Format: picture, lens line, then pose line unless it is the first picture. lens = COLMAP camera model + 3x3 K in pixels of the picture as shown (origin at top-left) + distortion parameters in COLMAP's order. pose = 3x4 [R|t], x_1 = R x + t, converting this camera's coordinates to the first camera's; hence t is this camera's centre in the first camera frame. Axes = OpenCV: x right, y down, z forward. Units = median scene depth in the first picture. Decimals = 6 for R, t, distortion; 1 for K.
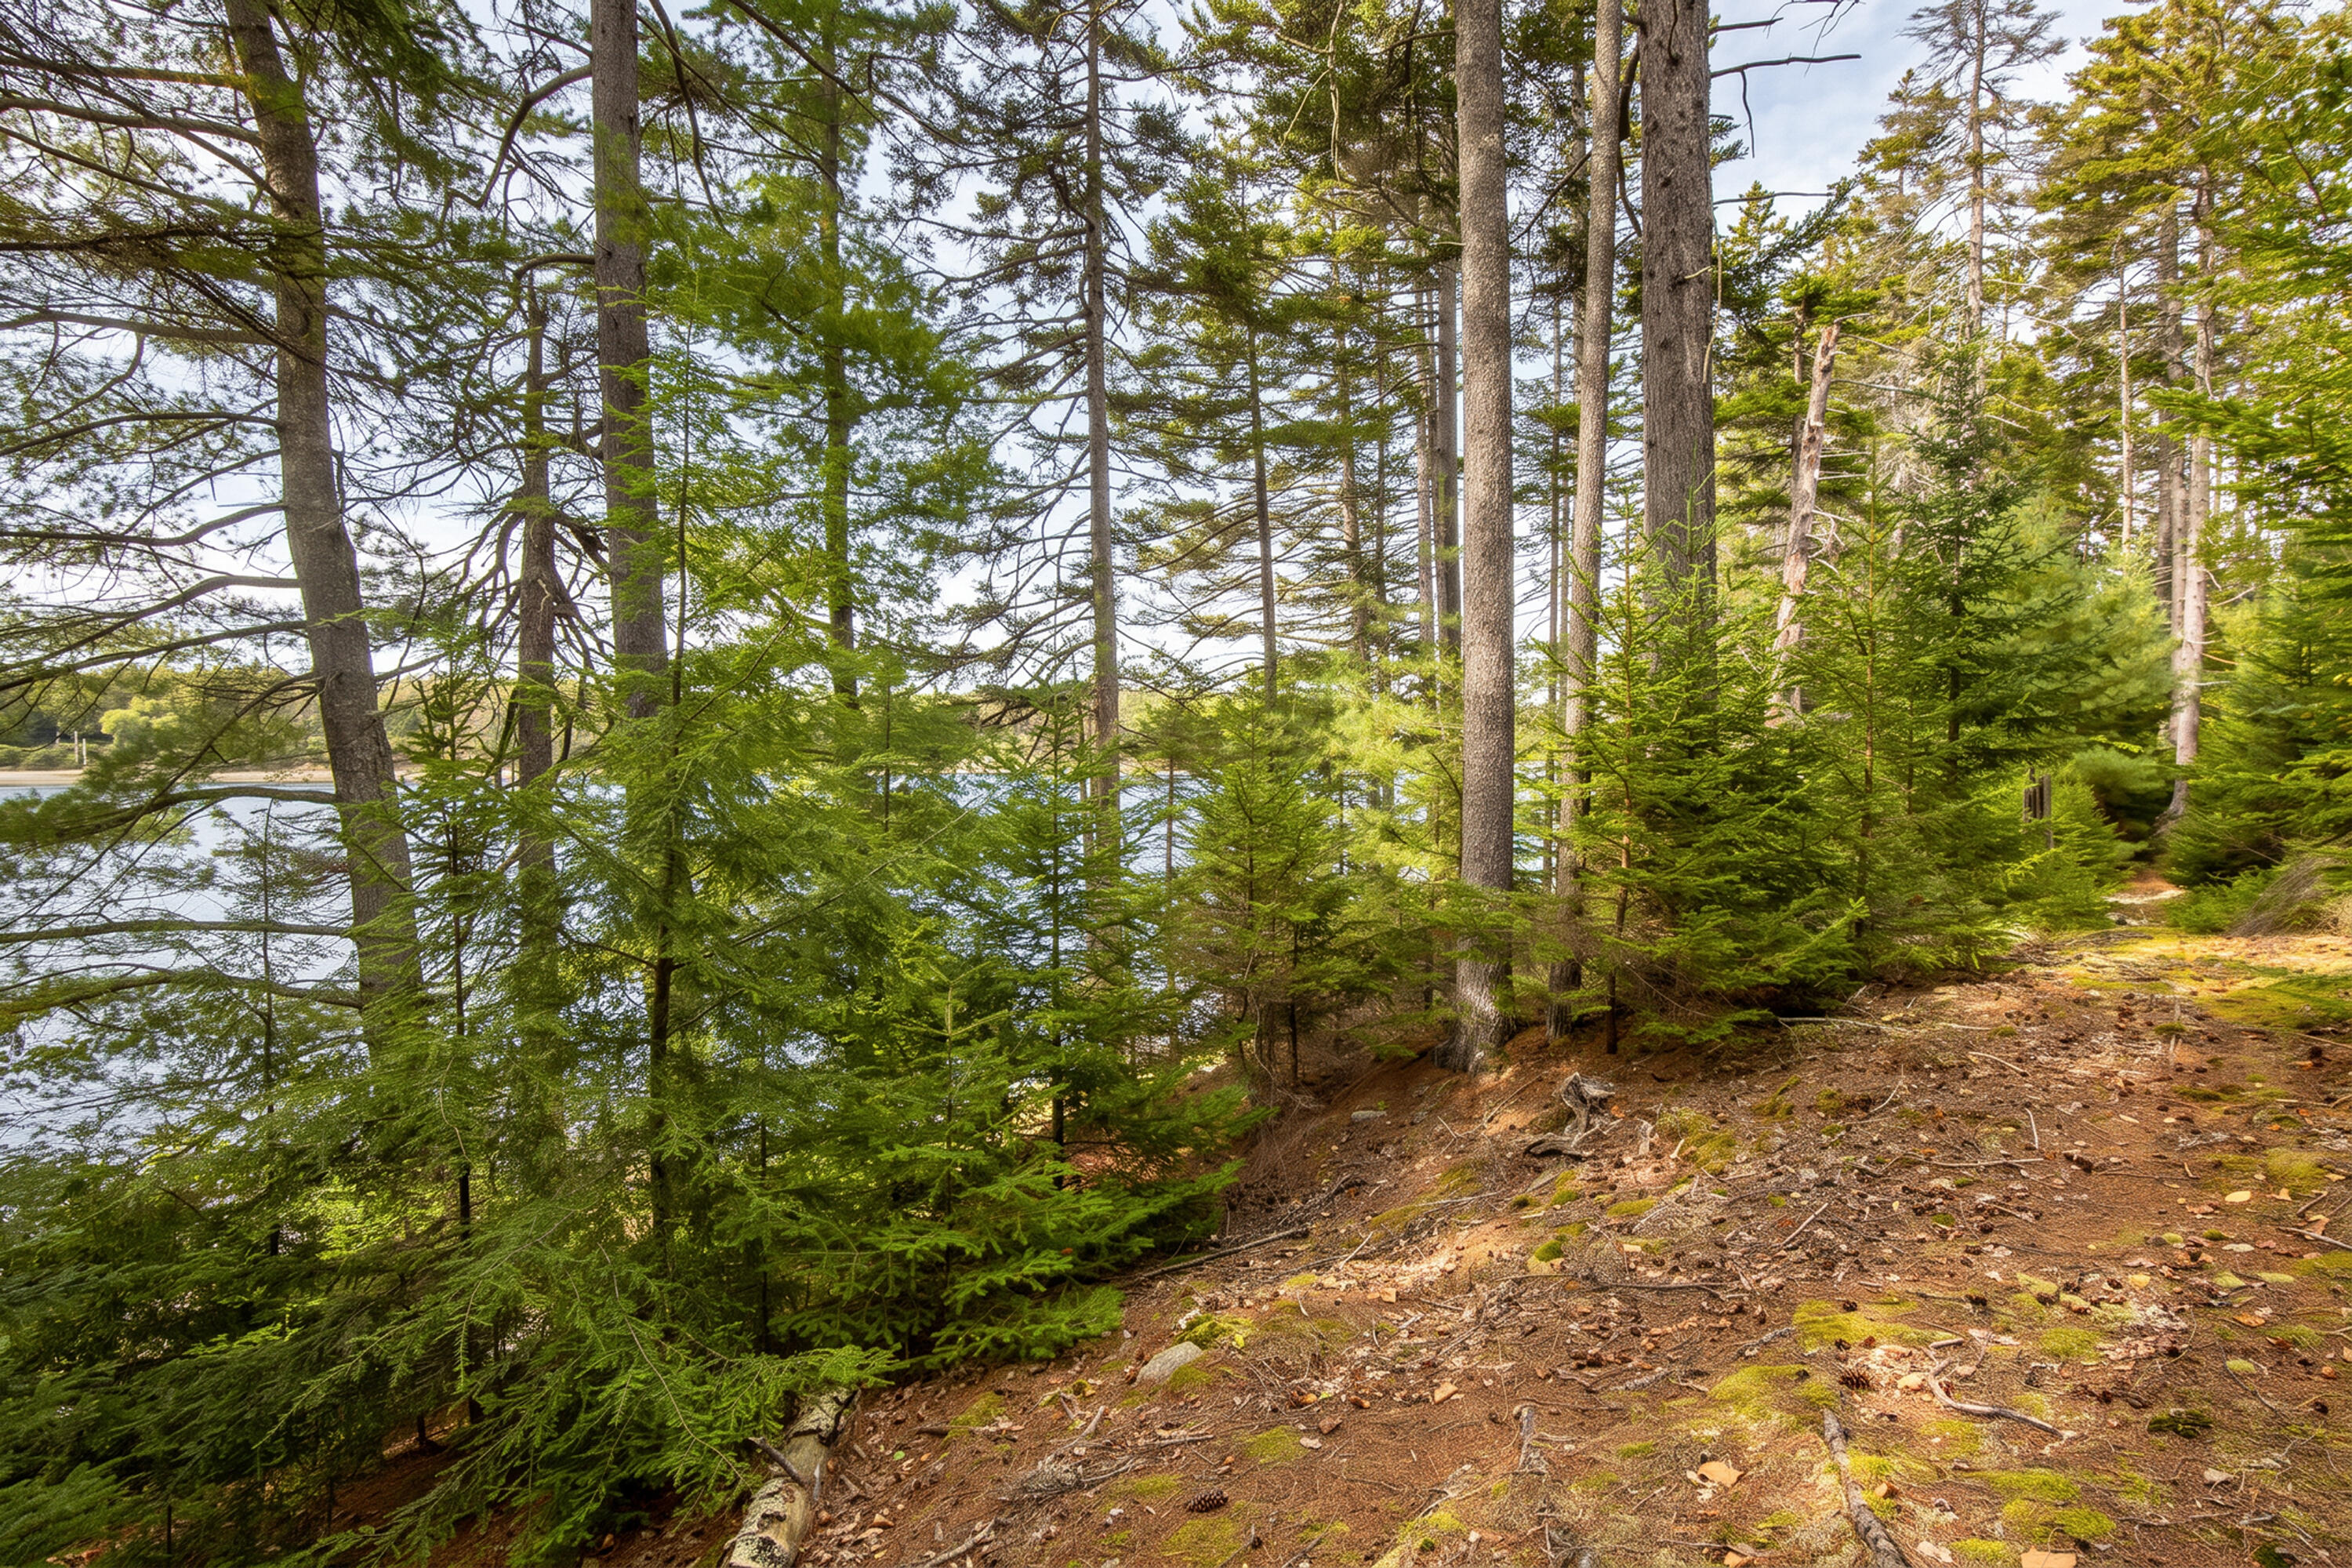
lens RADIAL K [[1102.0, 0, 1161.2], [0, 1102.0, 759.8], [0, 0, 1]] dist [-0.019460, 0.000263]
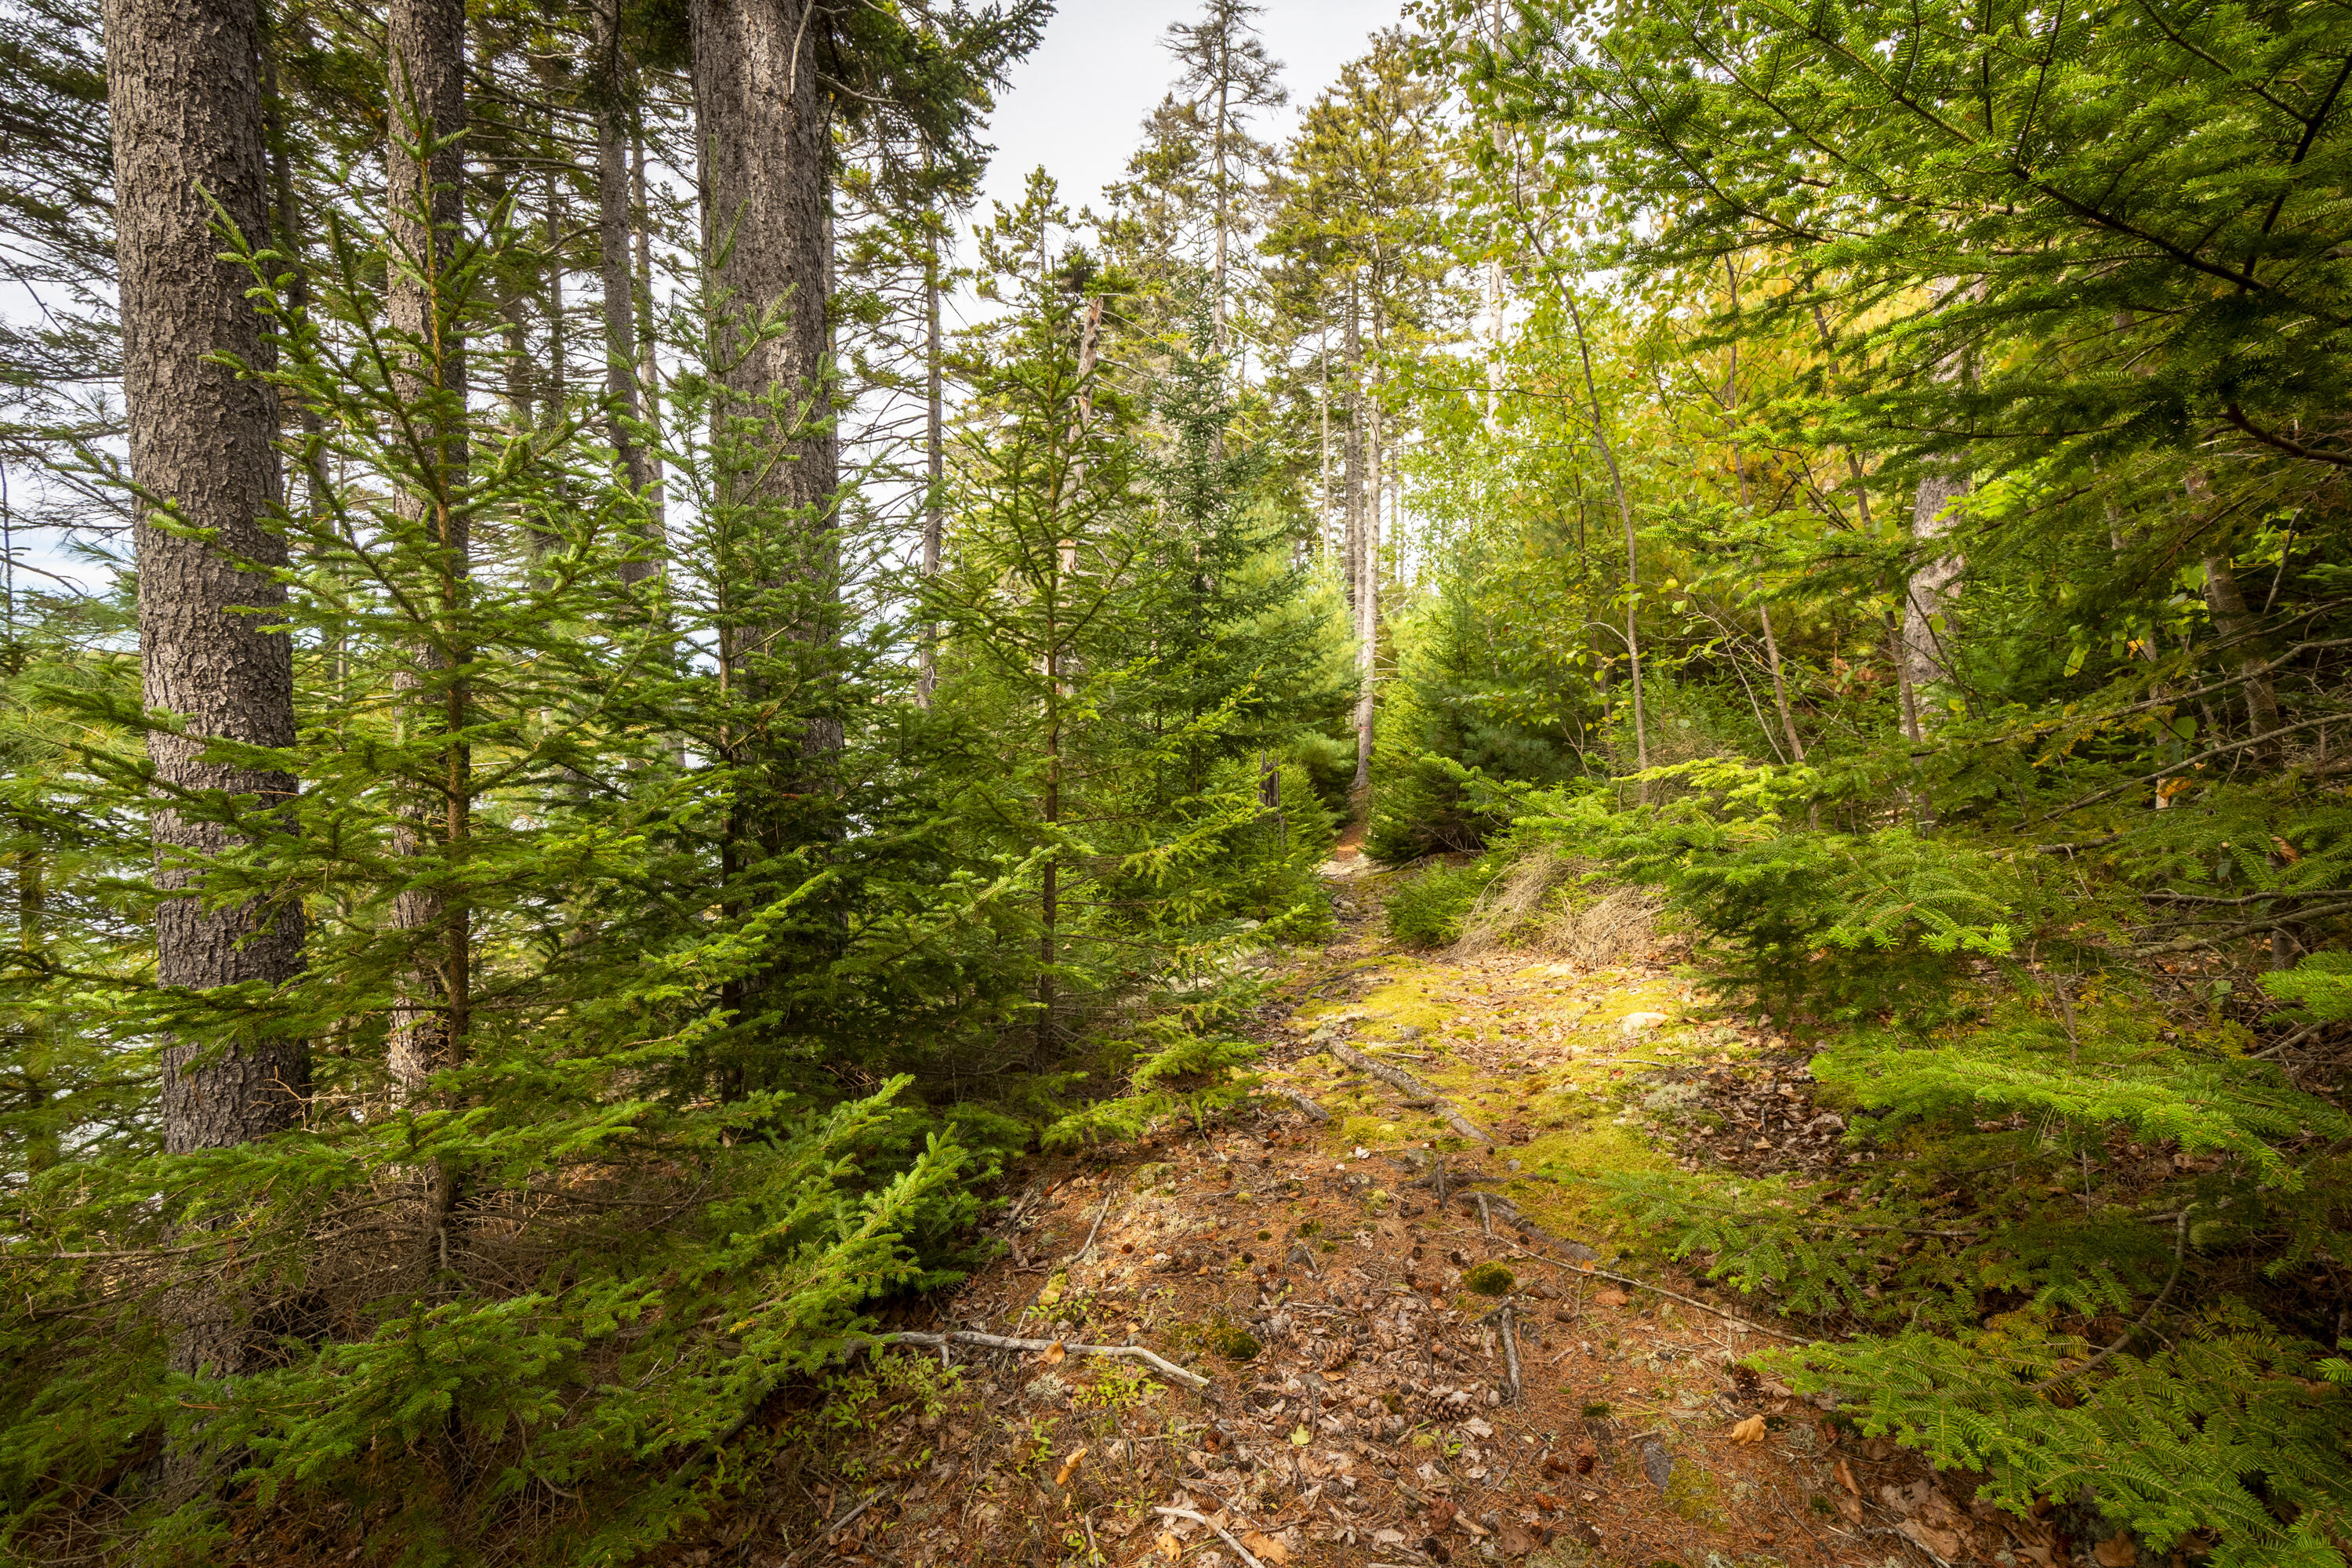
lens RADIAL K [[1102.0, 0, 1161.2], [0, 1102.0, 759.8], [0, 0, 1]] dist [-0.019460, 0.000263]
pose [[0.834454, -0.016252, 0.550838, 0.087991], [0.009760, 0.999844, 0.014714, -0.000549], [-0.550991, -0.006902, 0.834482, 0.112522]]
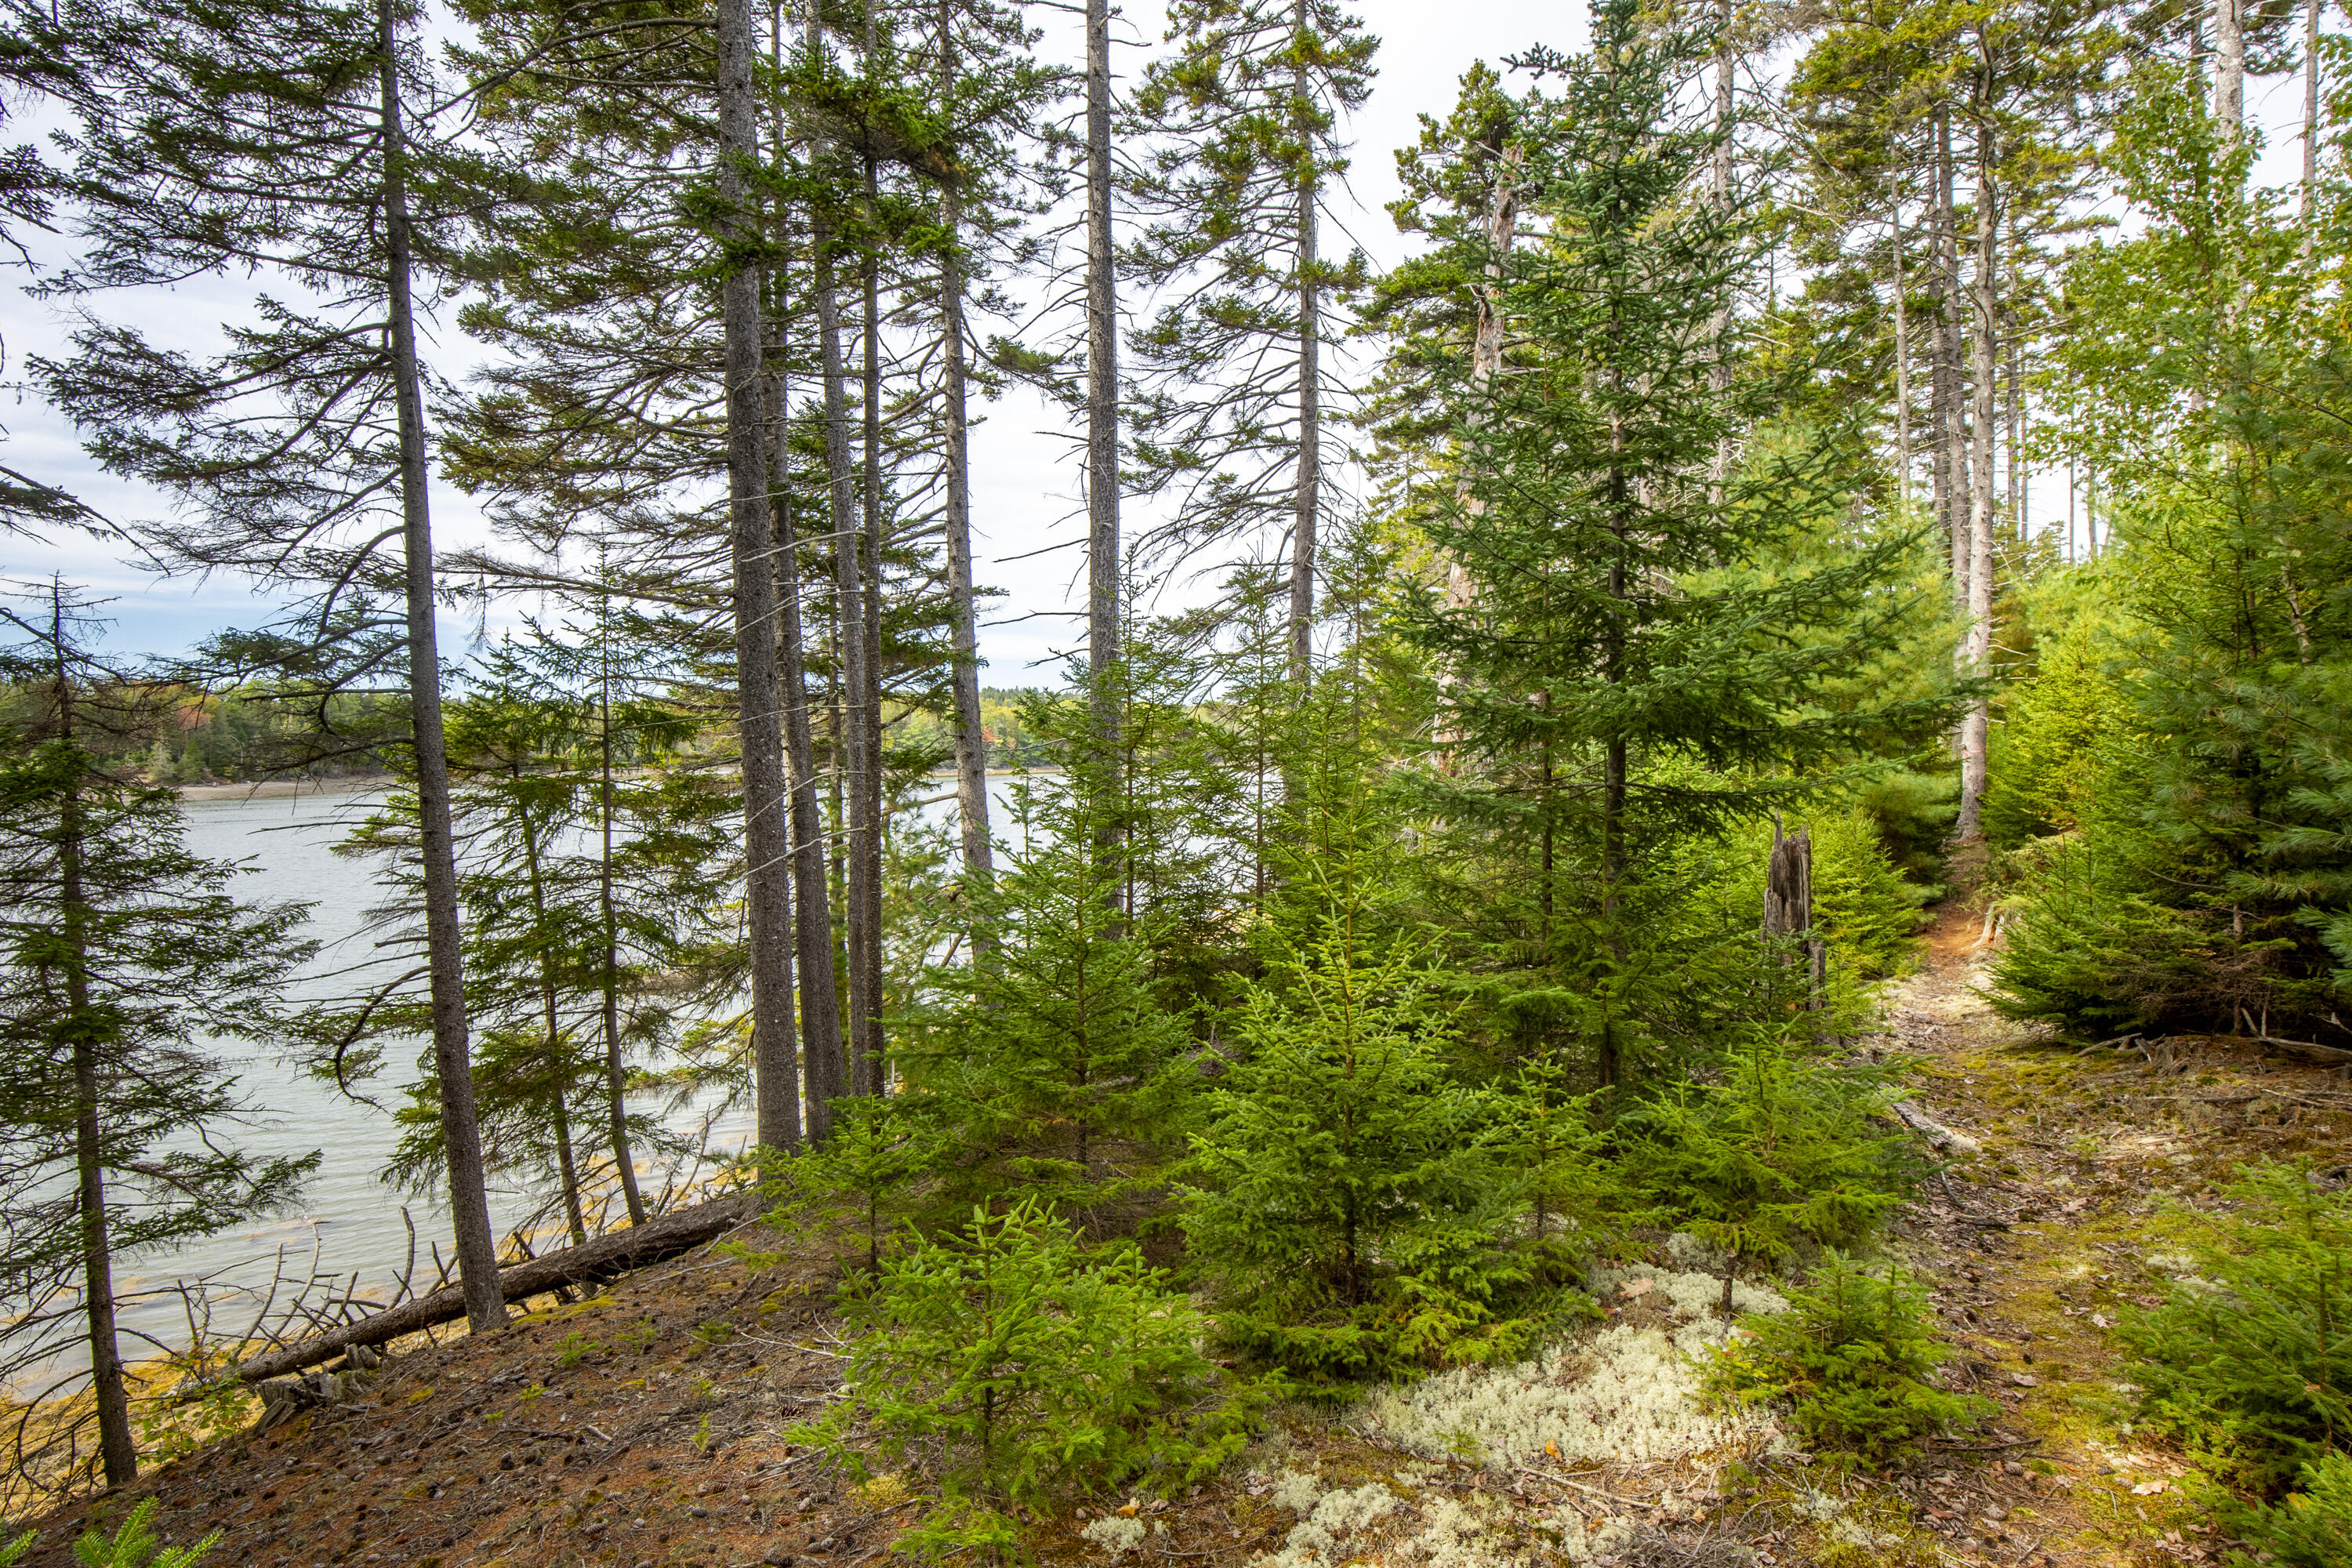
lens RADIAL K [[1102.0, 0, 1161.2], [0, 1102.0, 759.8], [0, 0, 1]] dist [-0.019460, 0.000263]
pose [[0.990925, -0.009943, 0.134045, 0.251408], [0.011319, 0.999891, -0.009507, -0.010317], [-0.133936, 0.010938, 0.990930, 0.296449]]
